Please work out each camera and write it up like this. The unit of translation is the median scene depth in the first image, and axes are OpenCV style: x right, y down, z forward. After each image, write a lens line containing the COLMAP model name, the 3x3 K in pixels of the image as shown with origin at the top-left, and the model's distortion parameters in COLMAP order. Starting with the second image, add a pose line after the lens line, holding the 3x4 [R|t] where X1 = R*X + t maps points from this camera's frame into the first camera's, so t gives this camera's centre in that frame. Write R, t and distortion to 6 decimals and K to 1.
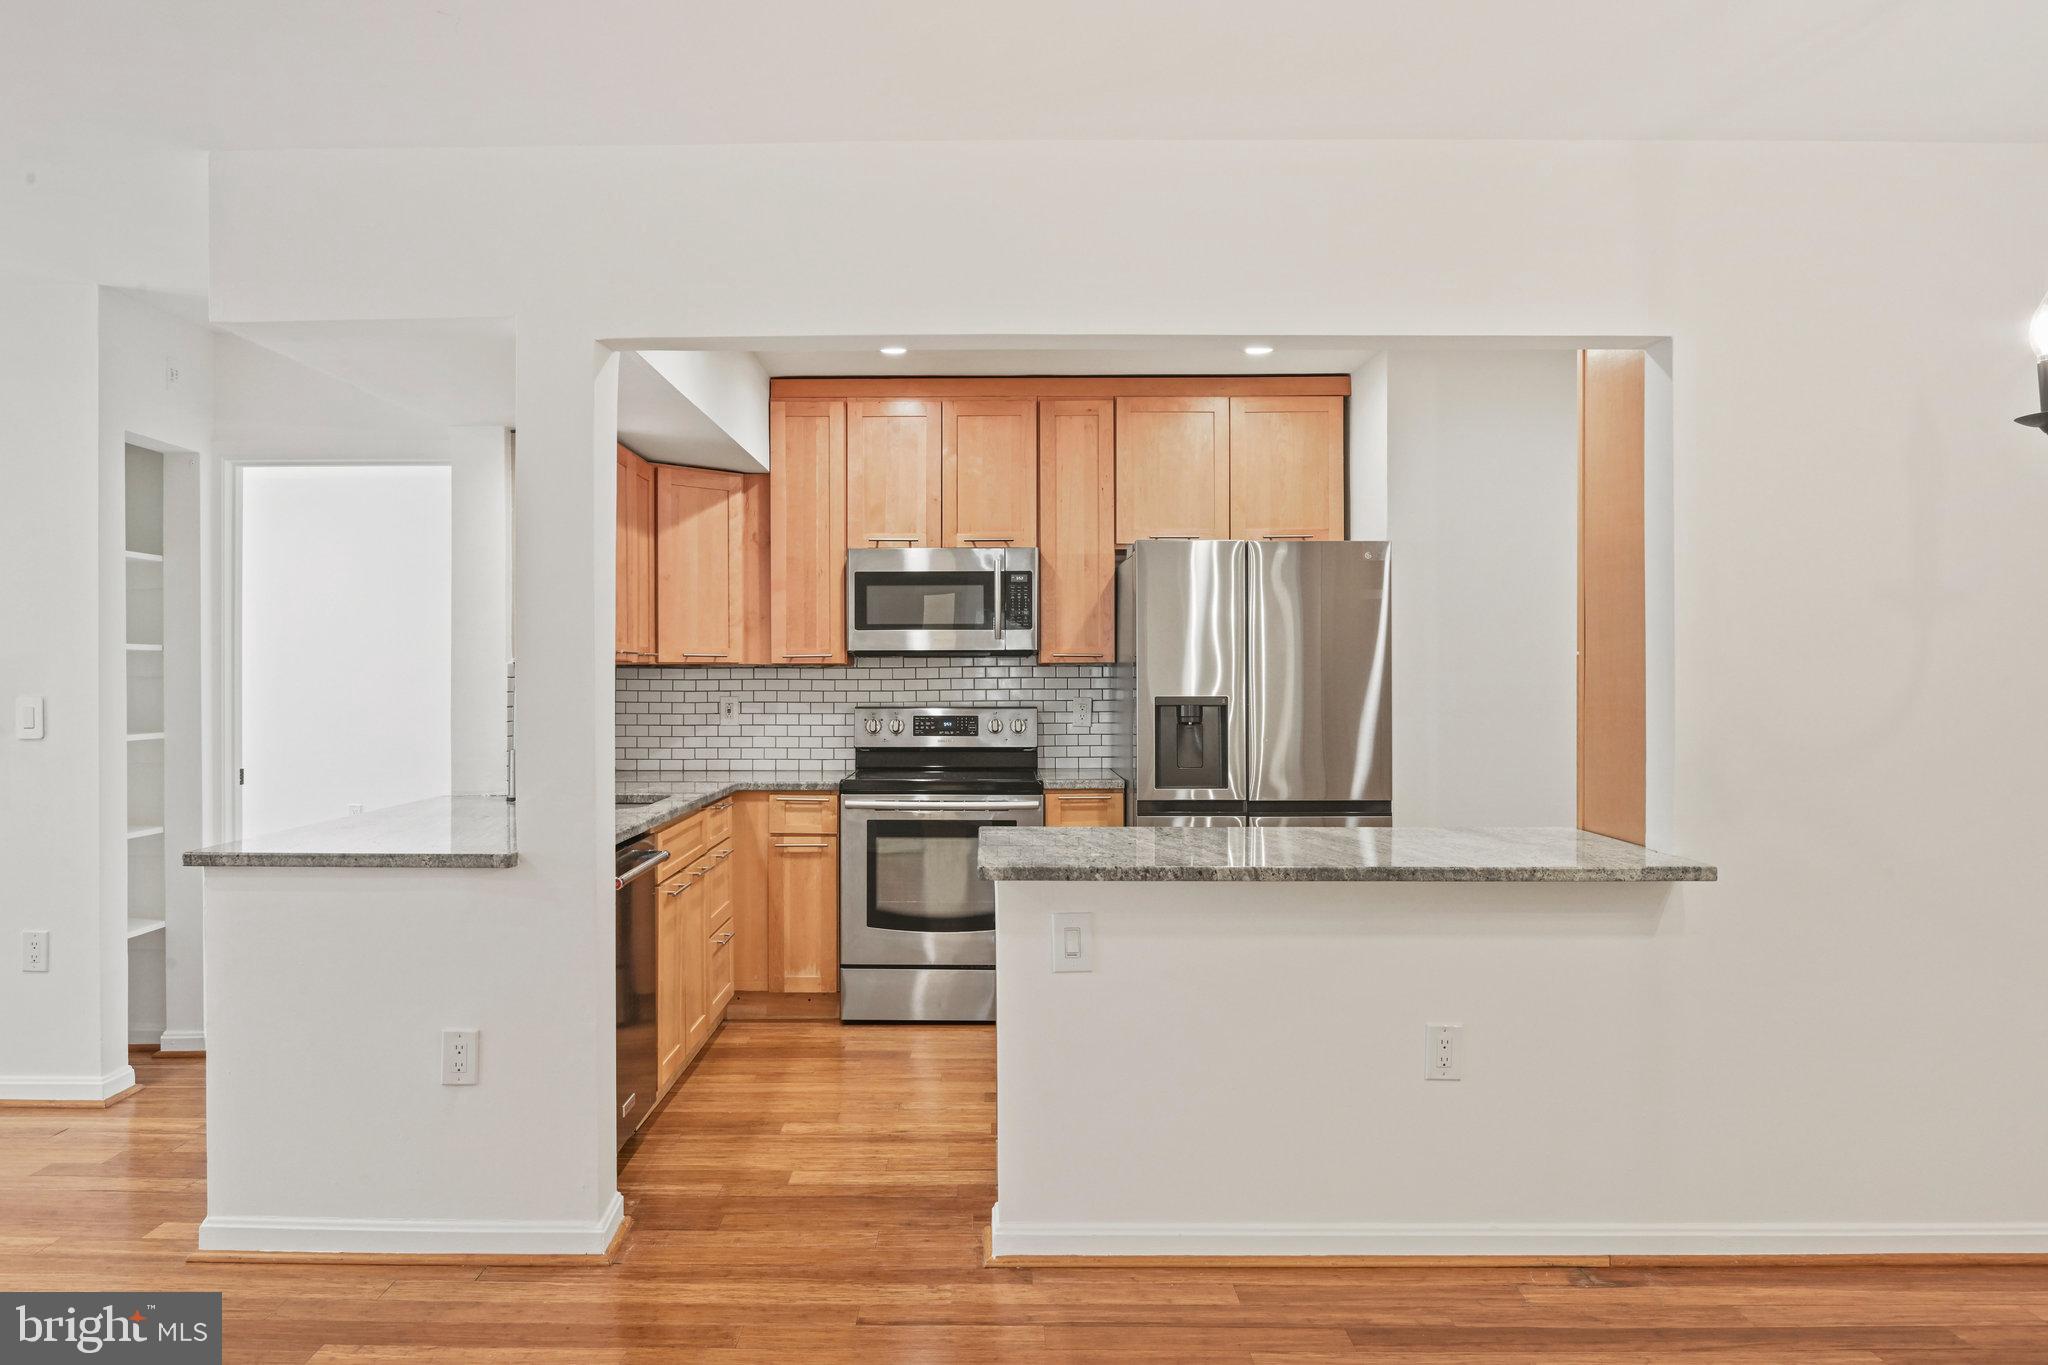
lens RADIAL K [[1321.5, 0, 972.1], [0, 1321.5, 681.1], [0, 0, 1]] dist [-0.014179, -0.002769]
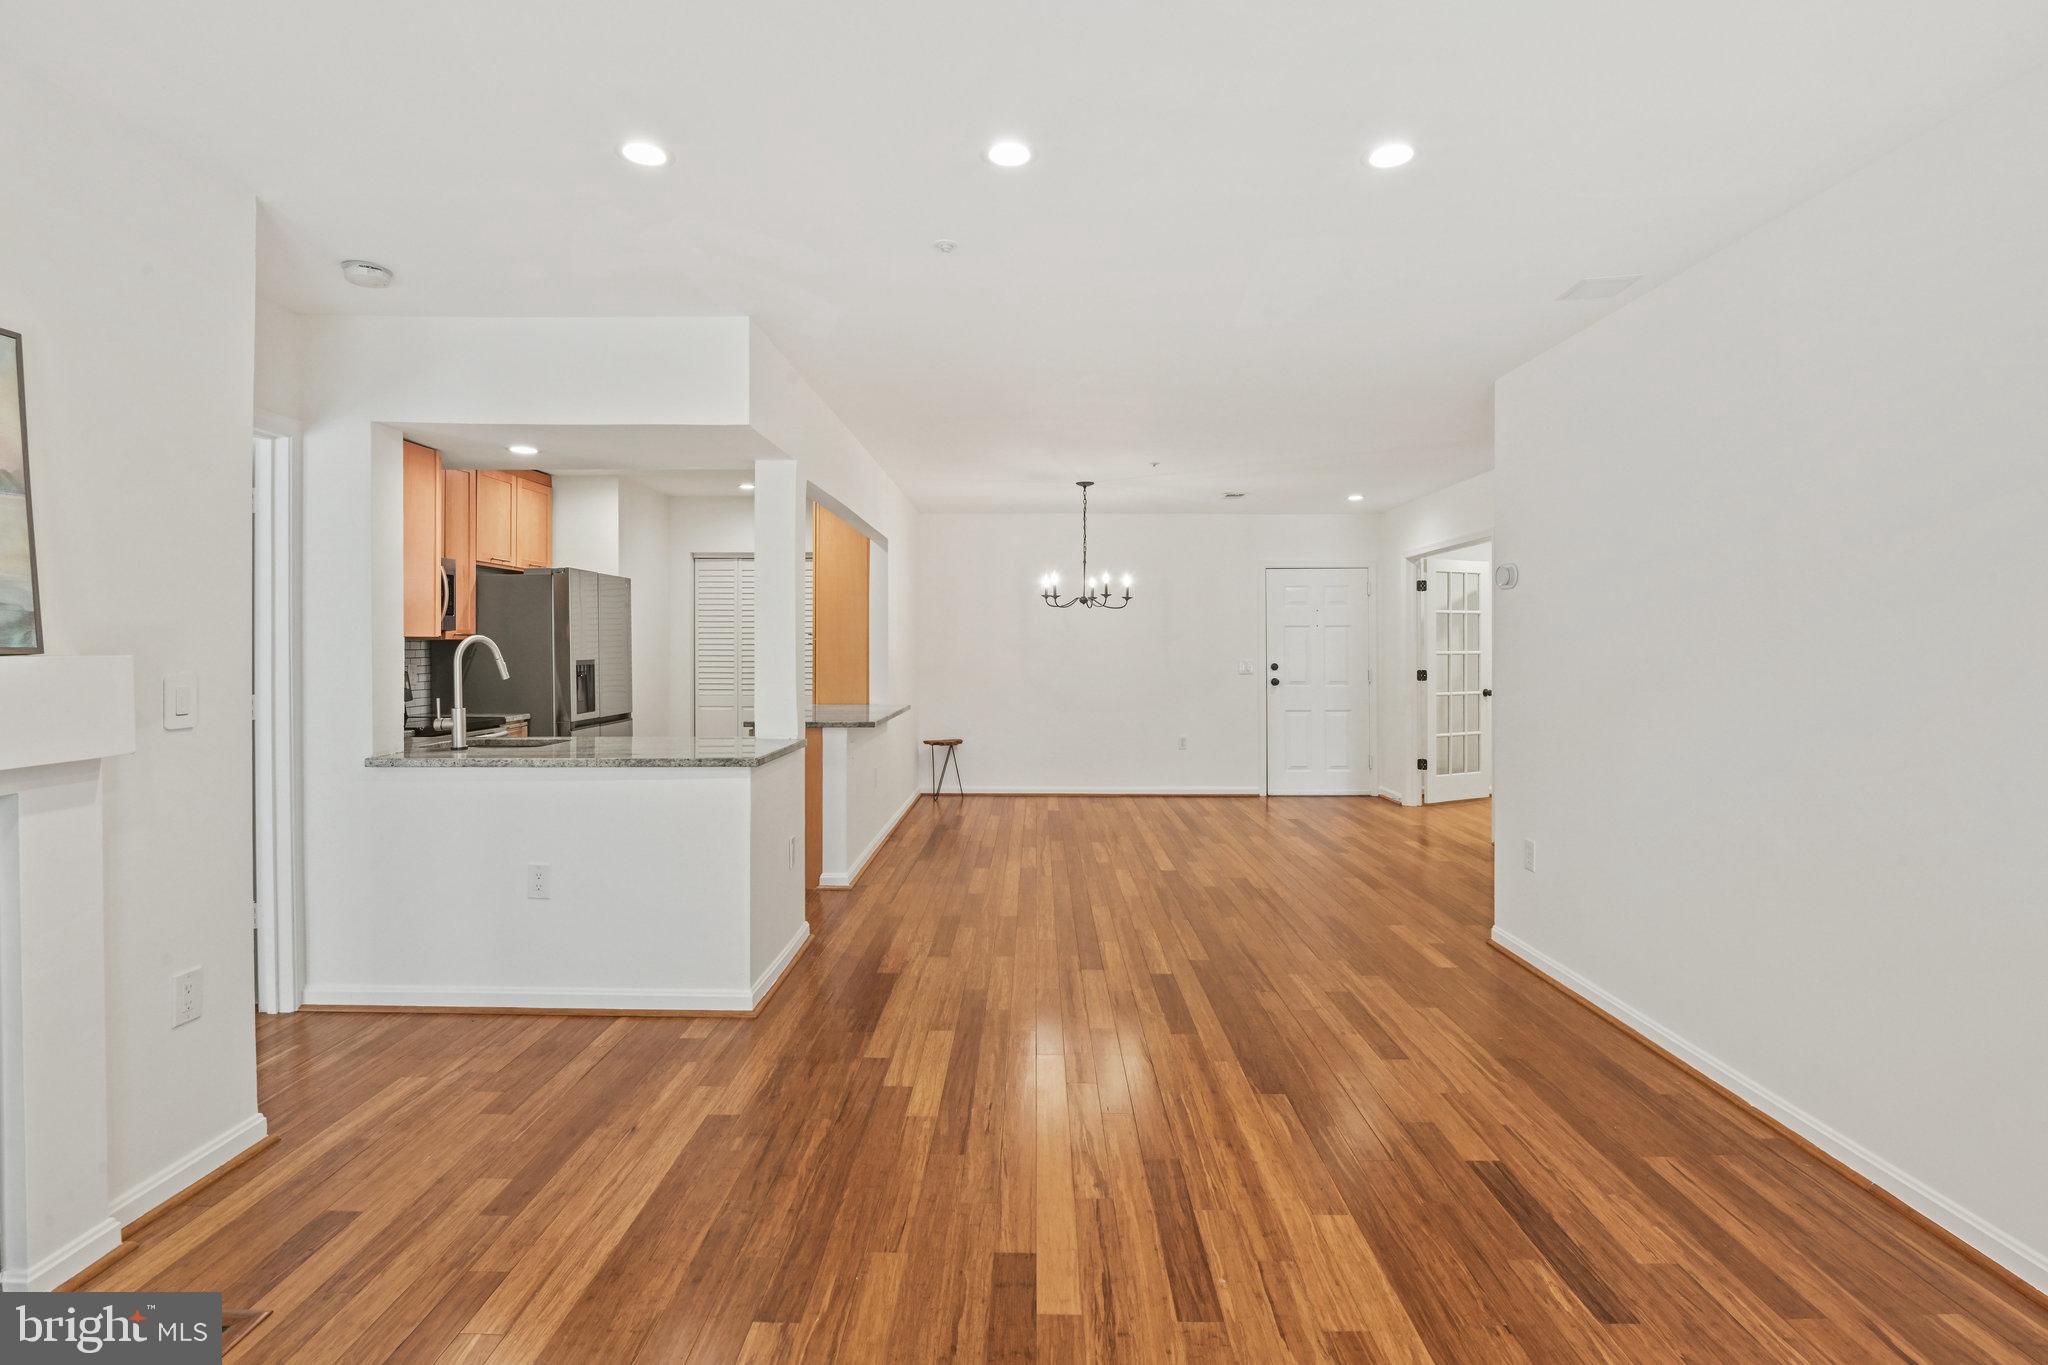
lens RADIAL K [[961.0, 0, 1026.0], [0, 961.0, 643.4], [0, 0, 1]] dist [-0.009842, -0.003822]
pose [[-0.002645, 0.004775, 0.999985, -0.988441], [0.006162, 0.999970, -0.004759, -0.000582], [-0.999978, 0.006150, -0.002674, 0.379565]]
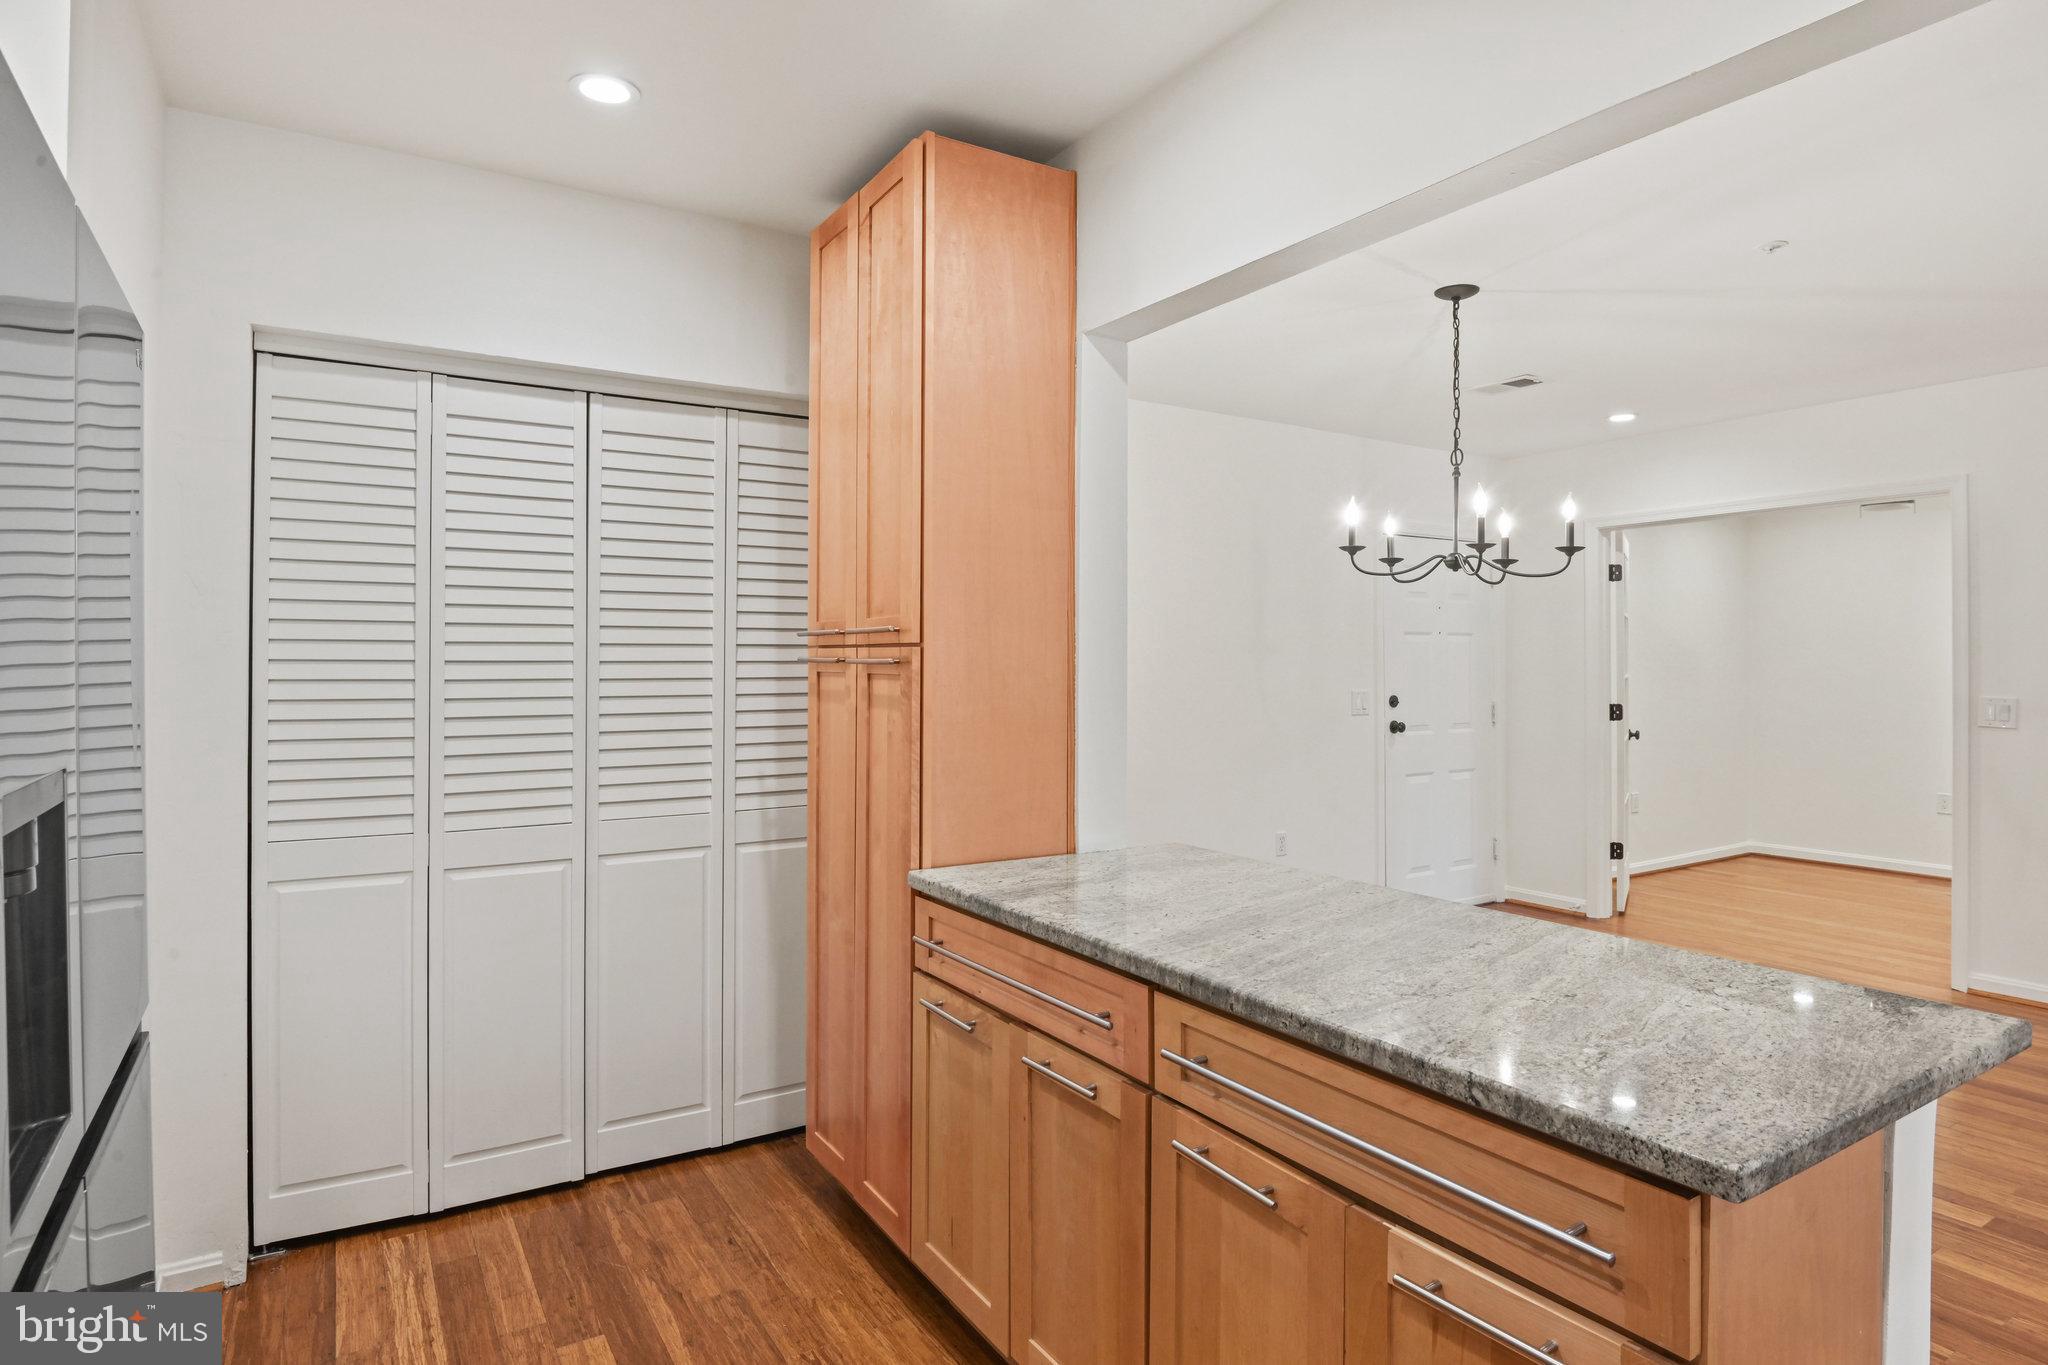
lens RADIAL K [[1100.9, 0, 1023.8], [0, 1100.9, 653.2], [0, 0, 1]] dist [-0.003336, -0.014700]
pose [[-0.538413, 0.007483, 0.842648, -0.082942], [0.003560, 0.999972, -0.006606, -0.007966], [-0.842673, -0.000557, -0.538425, 0.858687]]
